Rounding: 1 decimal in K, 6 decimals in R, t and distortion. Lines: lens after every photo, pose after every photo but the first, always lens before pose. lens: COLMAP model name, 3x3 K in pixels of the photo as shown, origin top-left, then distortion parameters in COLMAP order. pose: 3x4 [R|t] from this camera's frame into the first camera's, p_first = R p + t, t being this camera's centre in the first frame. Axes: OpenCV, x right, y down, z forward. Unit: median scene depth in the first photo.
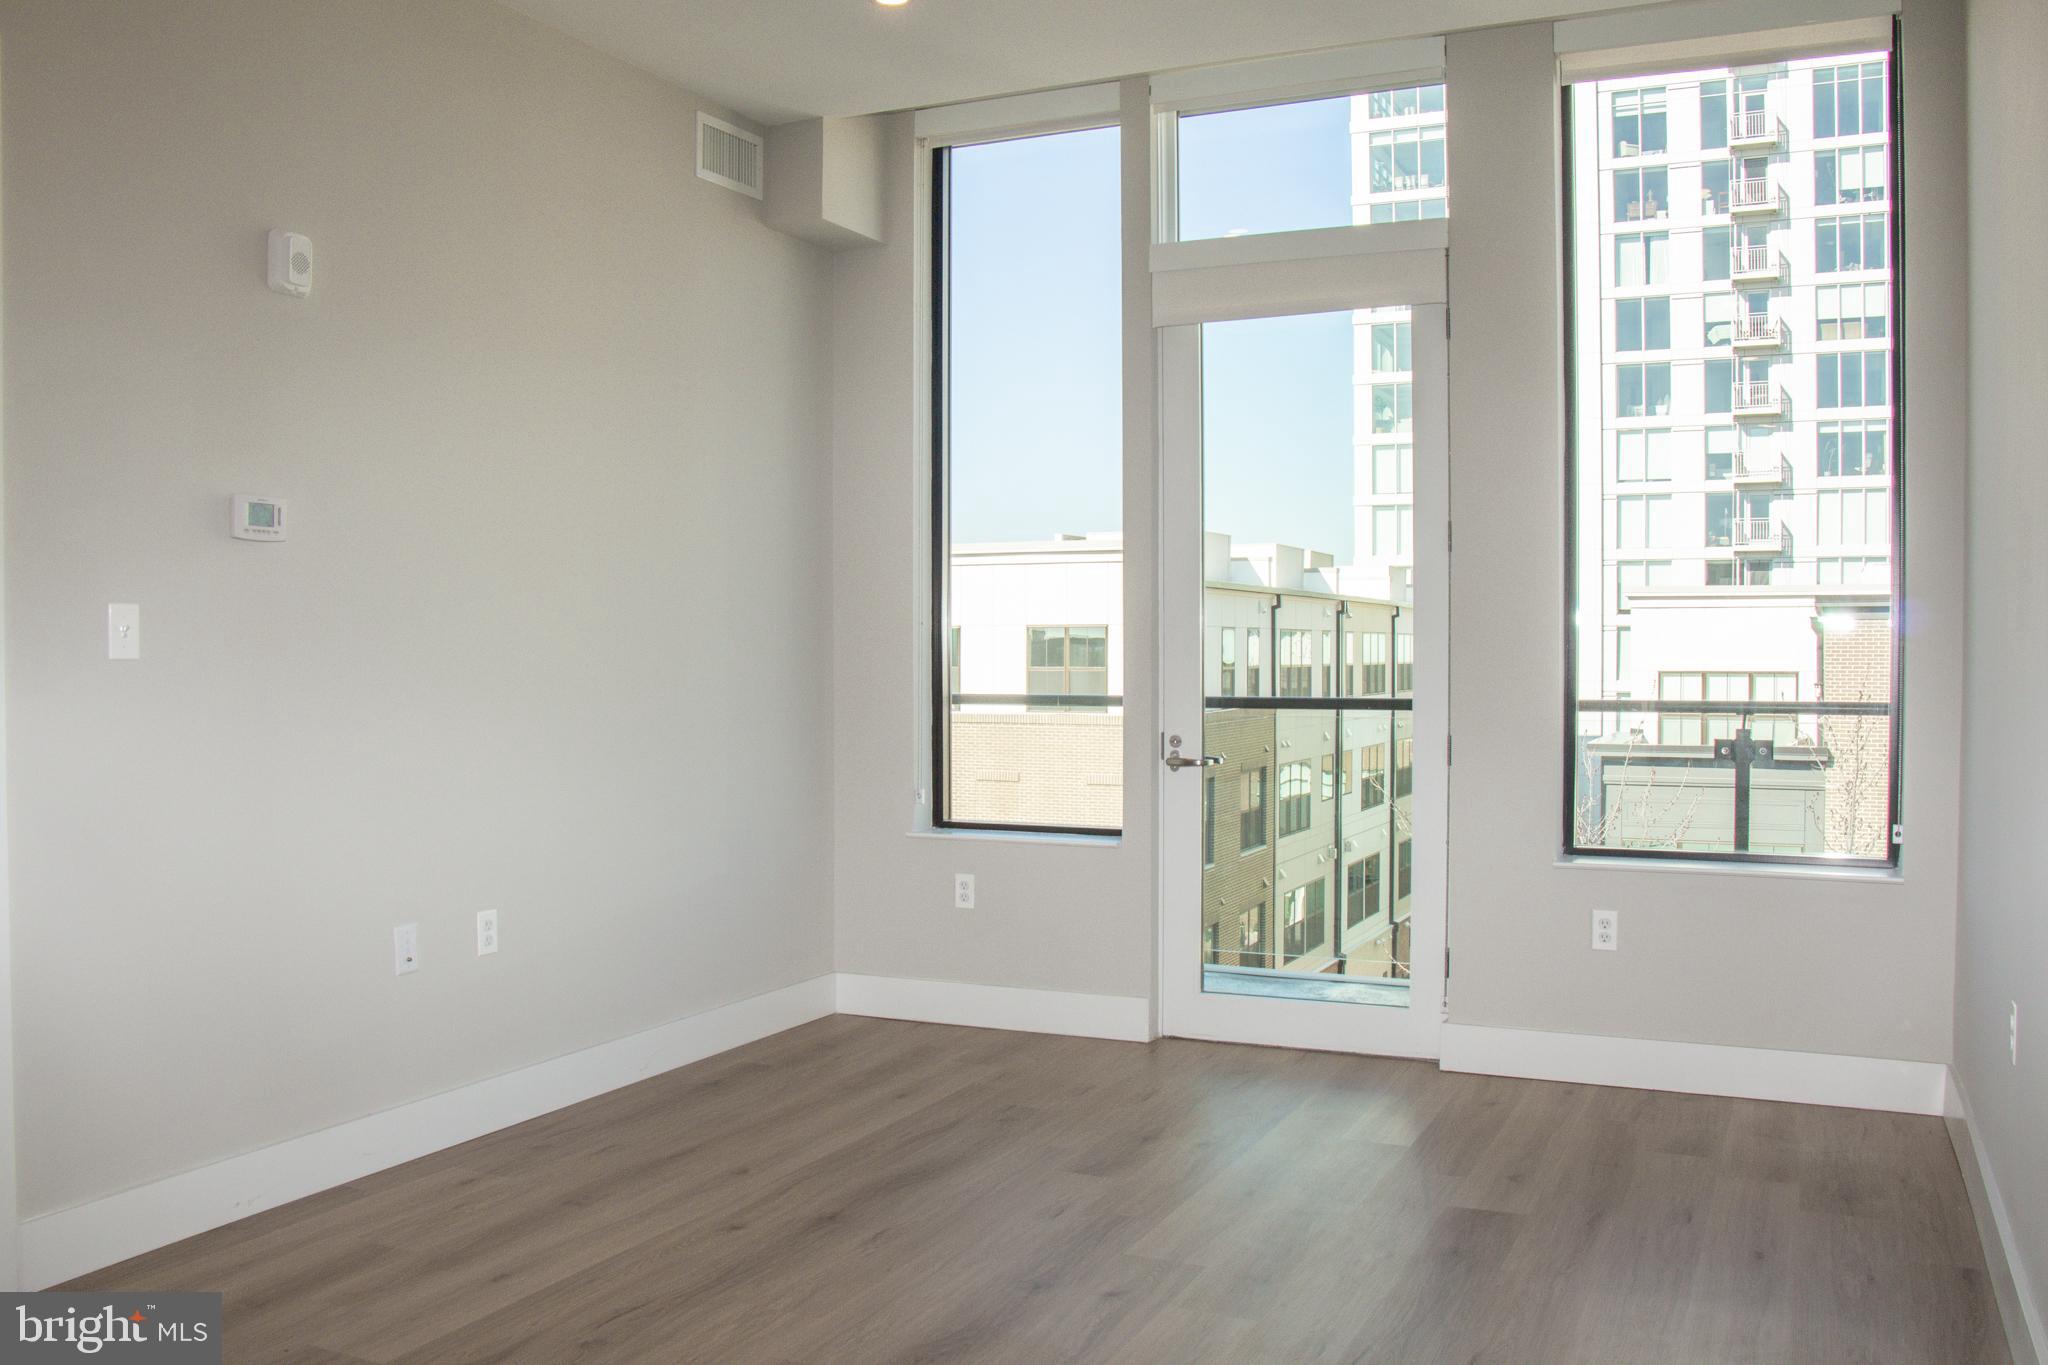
lens RADIAL K [[1766.2, 0, 979.5], [0, 1766.2, 689.6], [0, 0, 1]] dist [-0.171008, 0.131977]
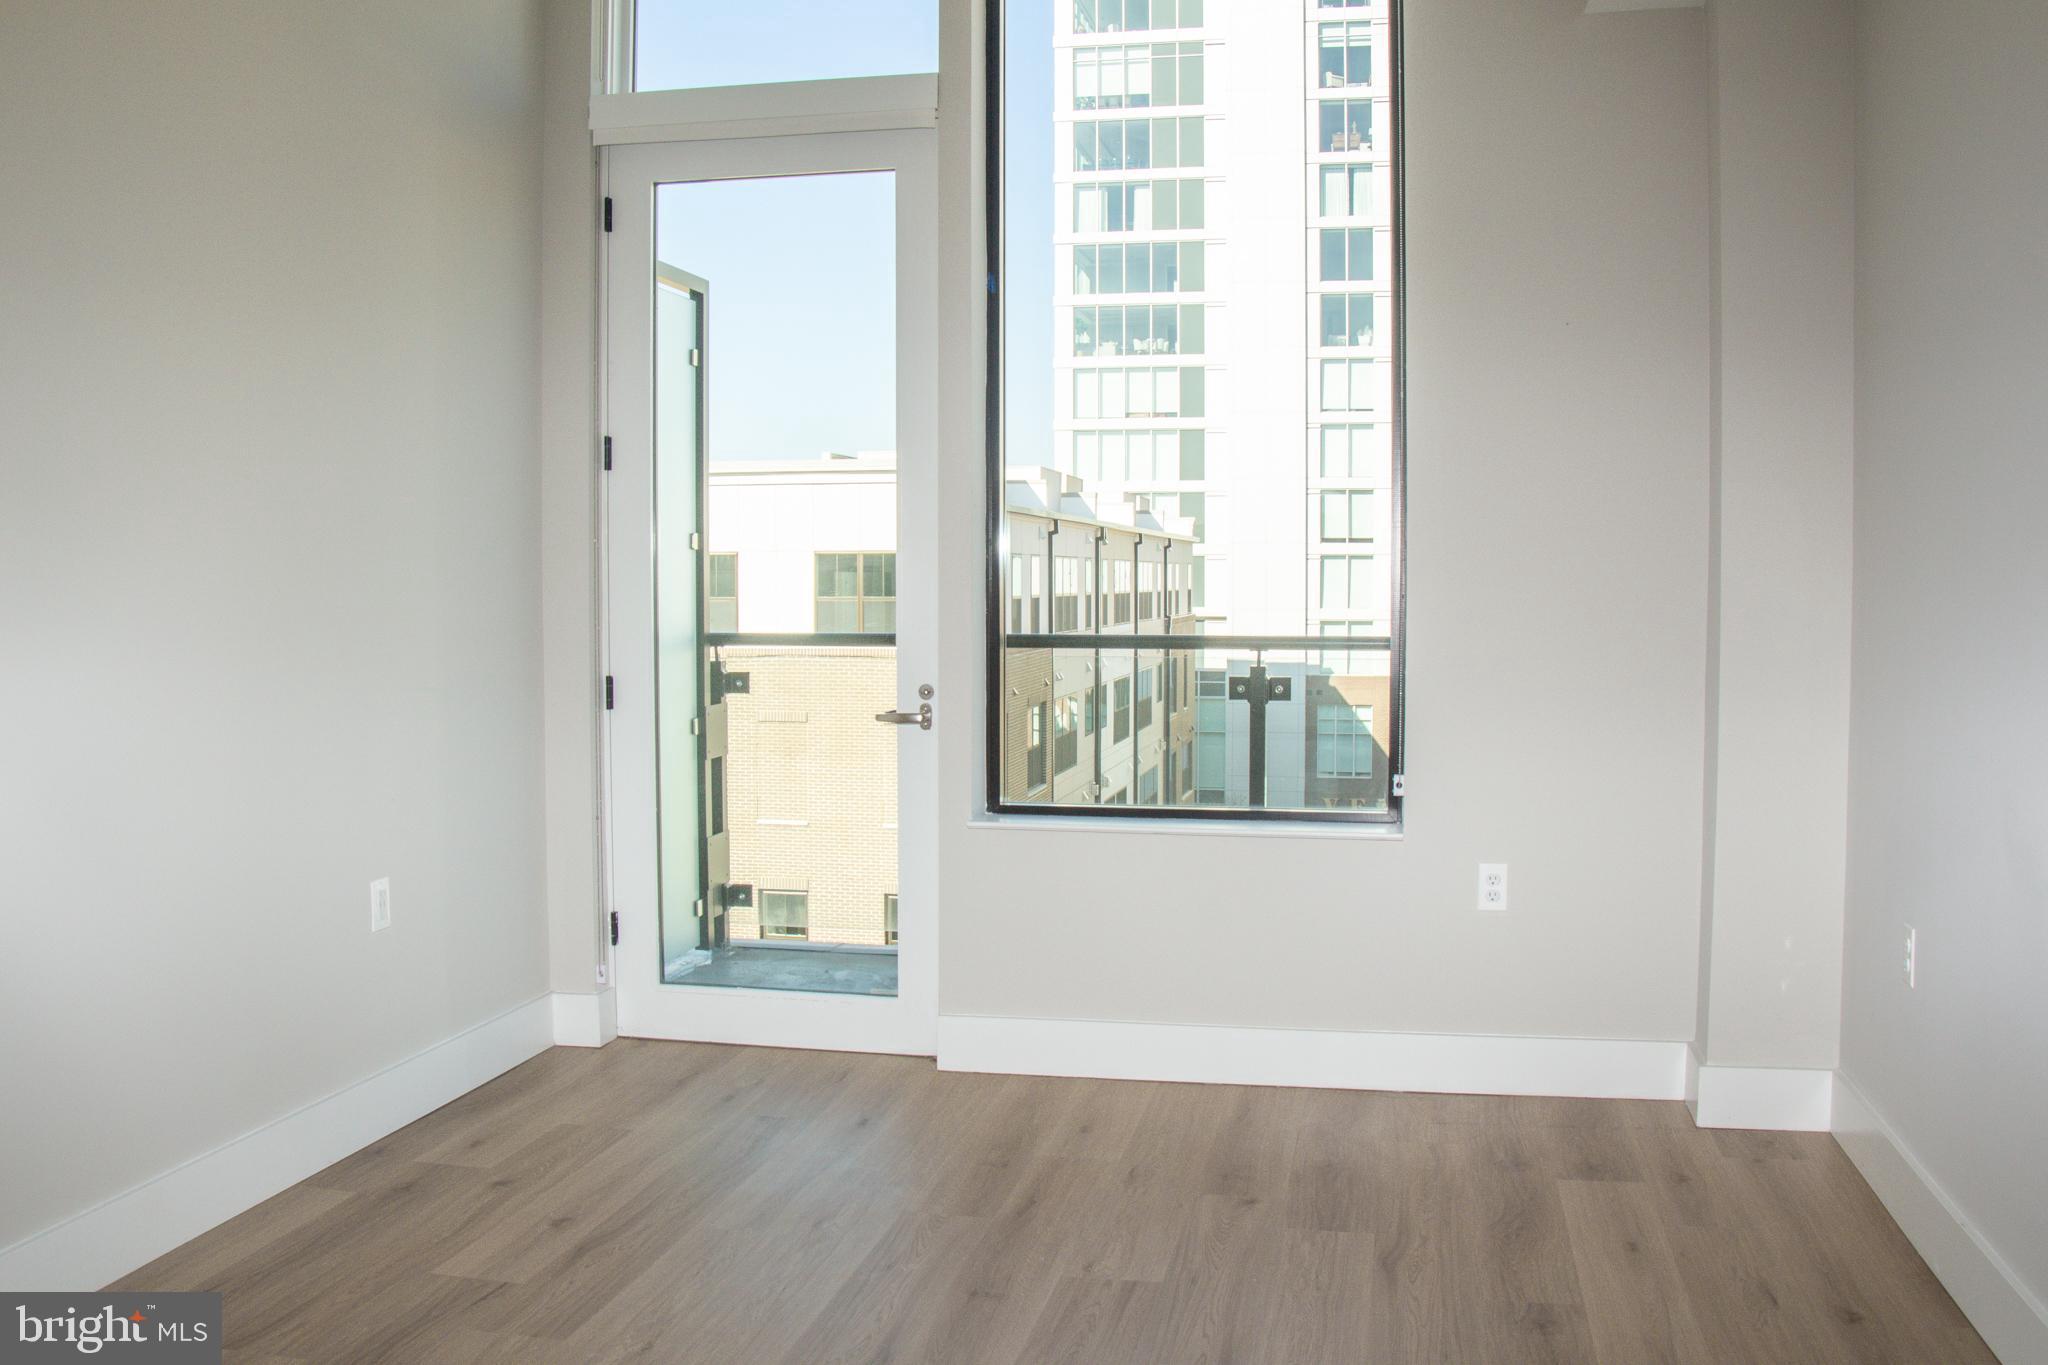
lens RADIAL K [[1766.2, 0, 974.9], [0, 1766.2, 644.3], [0, 0, 1]] dist [-0.171008, 0.131977]
pose [[0.967258, -0.007806, 0.253676, -0.084938], [0.003858, 0.999864, 0.016056, -0.001730], [-0.253767, -0.014552, 0.967156, 0.066176]]
